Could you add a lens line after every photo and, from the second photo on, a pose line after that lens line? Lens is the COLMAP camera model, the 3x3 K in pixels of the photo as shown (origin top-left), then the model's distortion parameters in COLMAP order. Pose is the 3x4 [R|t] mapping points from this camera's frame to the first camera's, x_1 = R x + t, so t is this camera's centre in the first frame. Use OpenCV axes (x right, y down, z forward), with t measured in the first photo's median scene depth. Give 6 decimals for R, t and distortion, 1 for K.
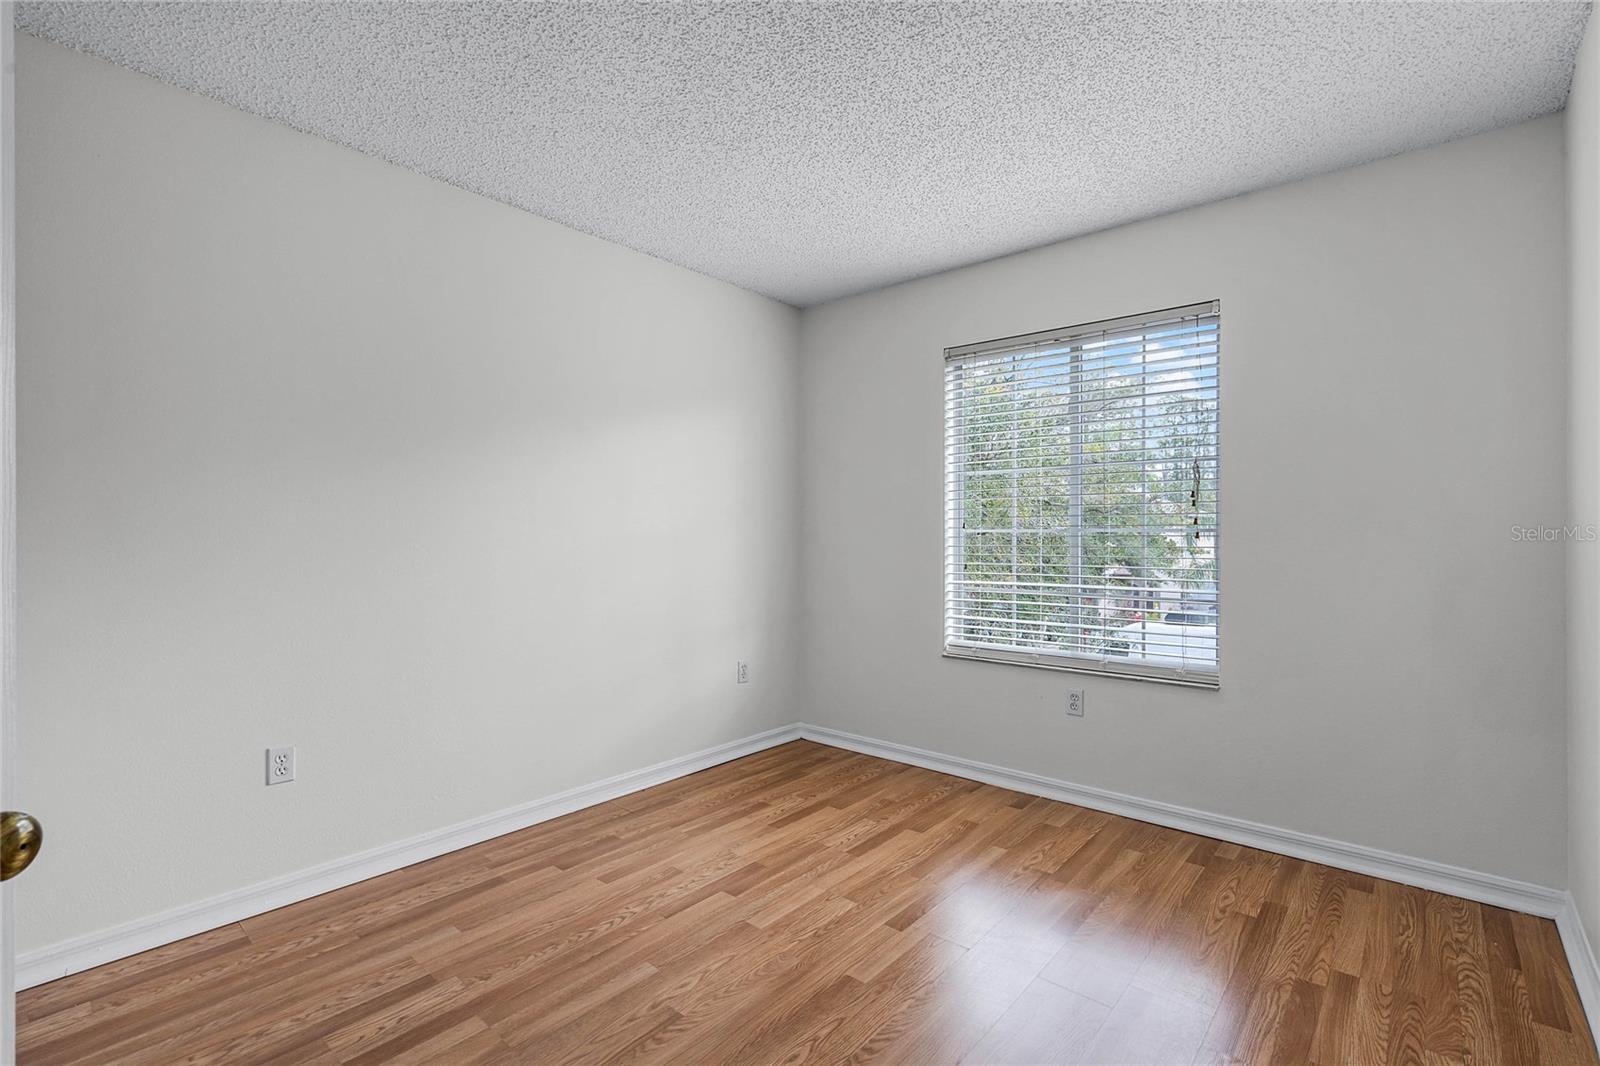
lens RADIAL K [[733.0, 0, 800.0], [0, 733.0, 533.0], [0, 0, 1]] dist [-0.000958, 0.000357]
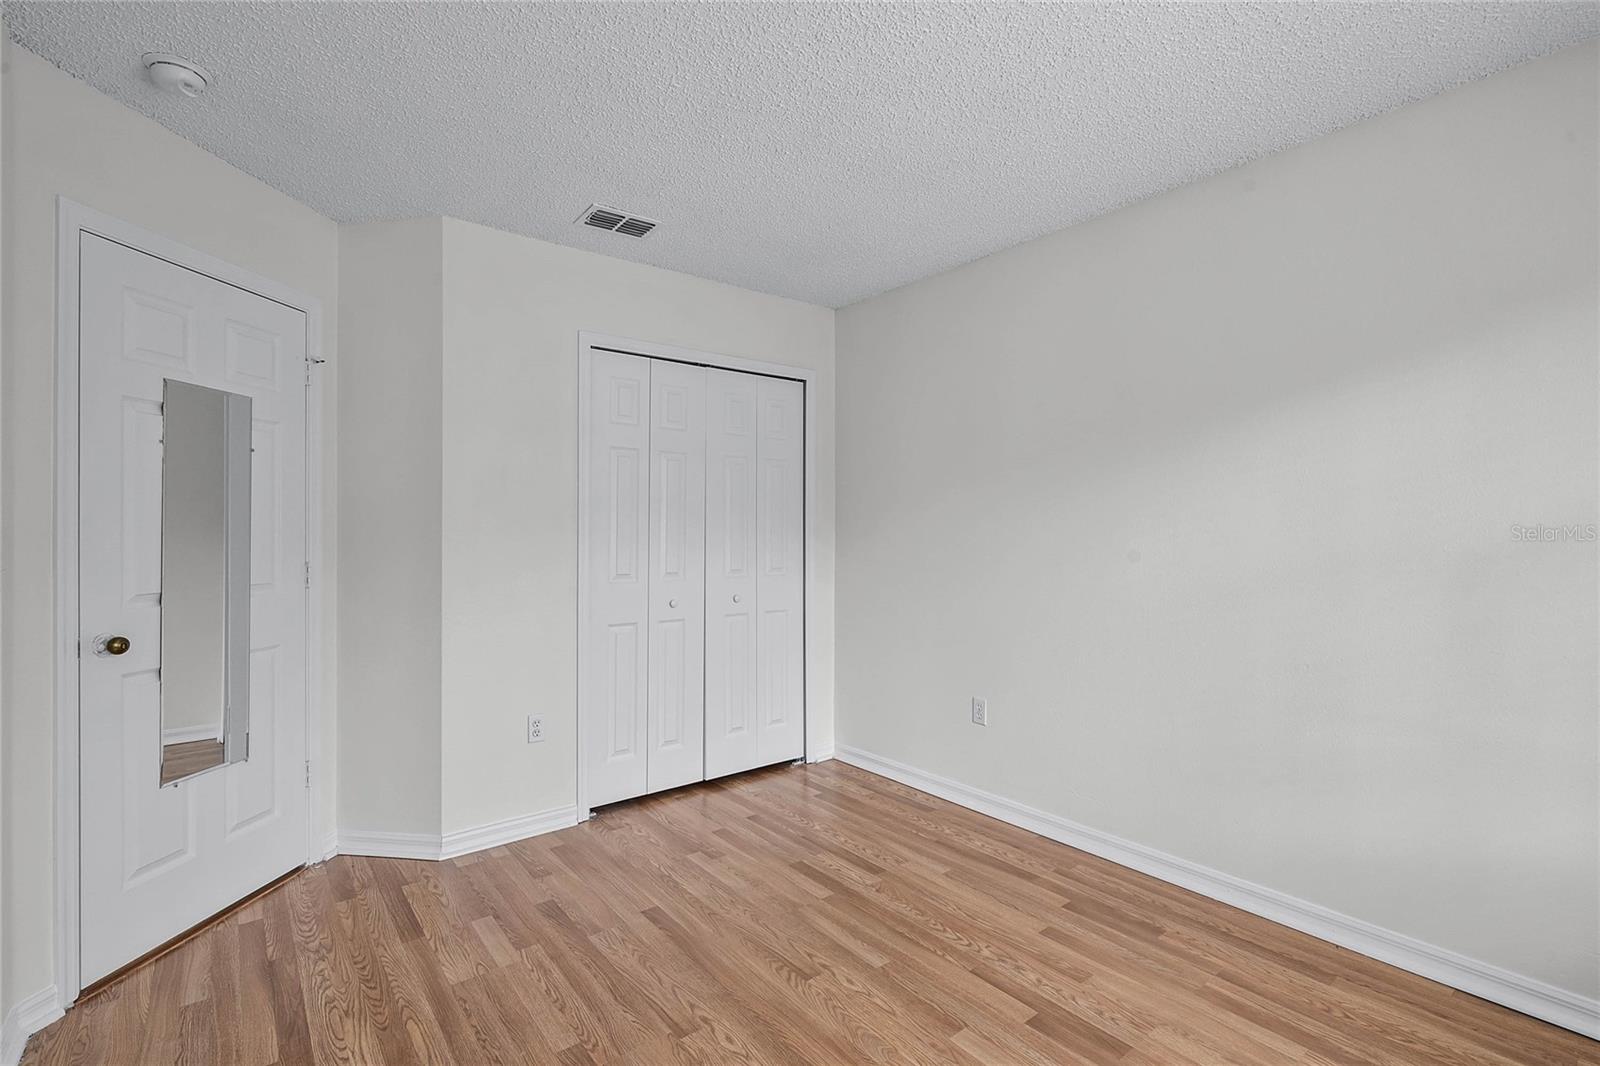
lens RADIAL K [[733.0, 0, 800.0], [0, 733.0, 533.0], [0, 0, 1]] dist [-0.000958, 0.000357]
pose [[-0.191609, 0.006531, -0.981450, 0.723377], [0.006274, 0.999966, 0.005429, -0.036048], [0.981451, -0.005118, -0.191644, 0.910676]]
